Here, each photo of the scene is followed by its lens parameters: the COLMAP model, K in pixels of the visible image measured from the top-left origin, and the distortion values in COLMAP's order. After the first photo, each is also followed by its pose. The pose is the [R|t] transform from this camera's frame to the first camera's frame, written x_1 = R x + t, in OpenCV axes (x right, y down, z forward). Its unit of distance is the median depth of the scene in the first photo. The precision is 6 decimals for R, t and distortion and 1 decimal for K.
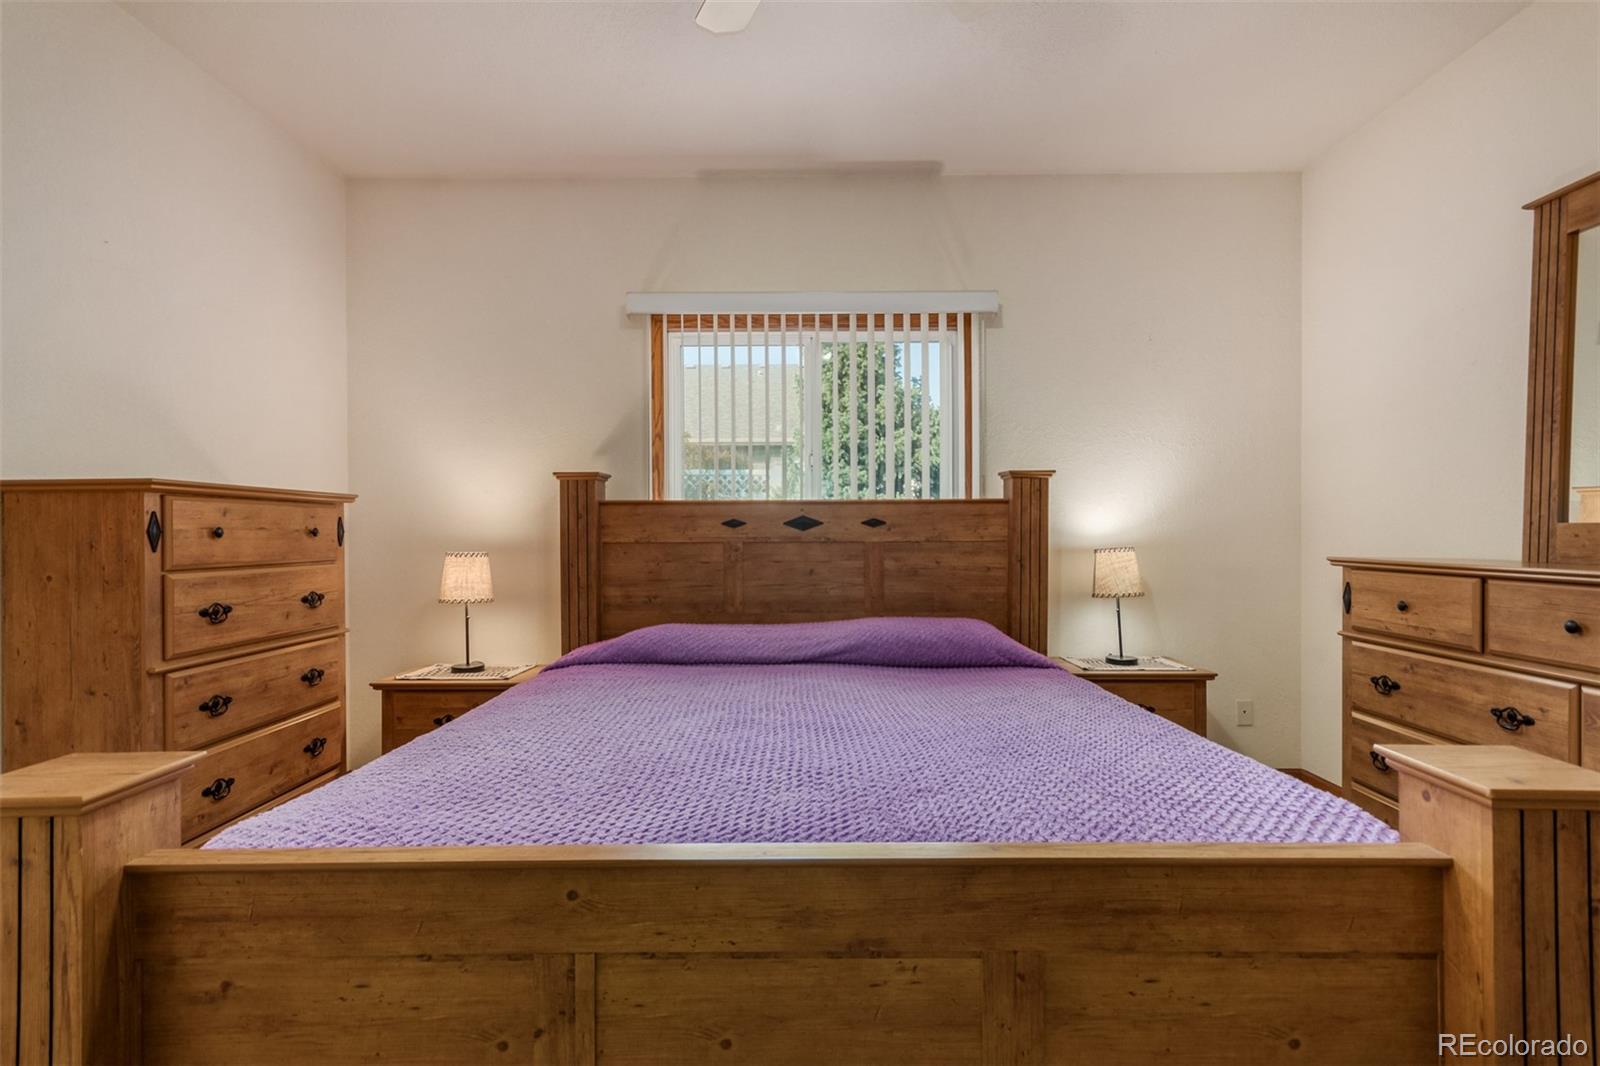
lens RADIAL K [[744.4, 0, 807.3], [0, 744.4, 529.7], [0, 0, 1]] dist [0.004434, 0.000654]
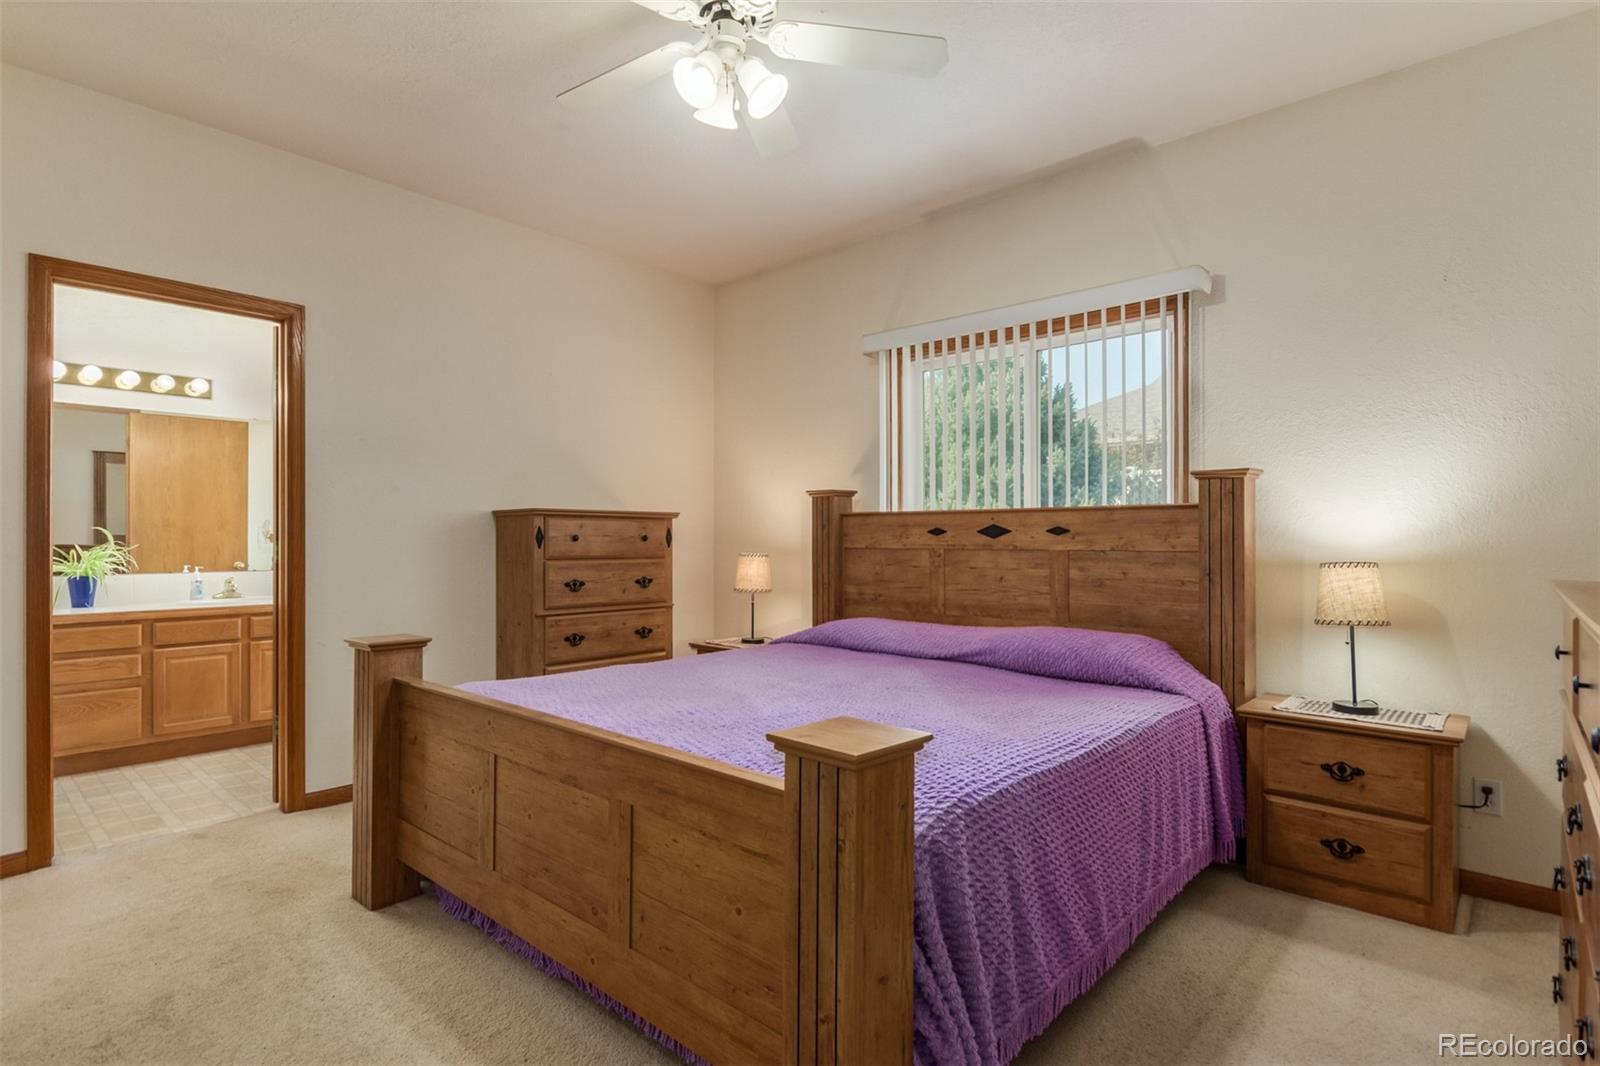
lens RADIAL K [[798.9, 0, 802.9], [0, 798.9, 538.7], [0, 0, 1]] dist [-0.000353, 0.000635]
pose [[0.744862, 0.004706, -0.667202, 0.552554], [-0.002800, 0.999988, 0.003926, -0.002323], [0.667213, -0.001056, 0.744866, -0.006411]]
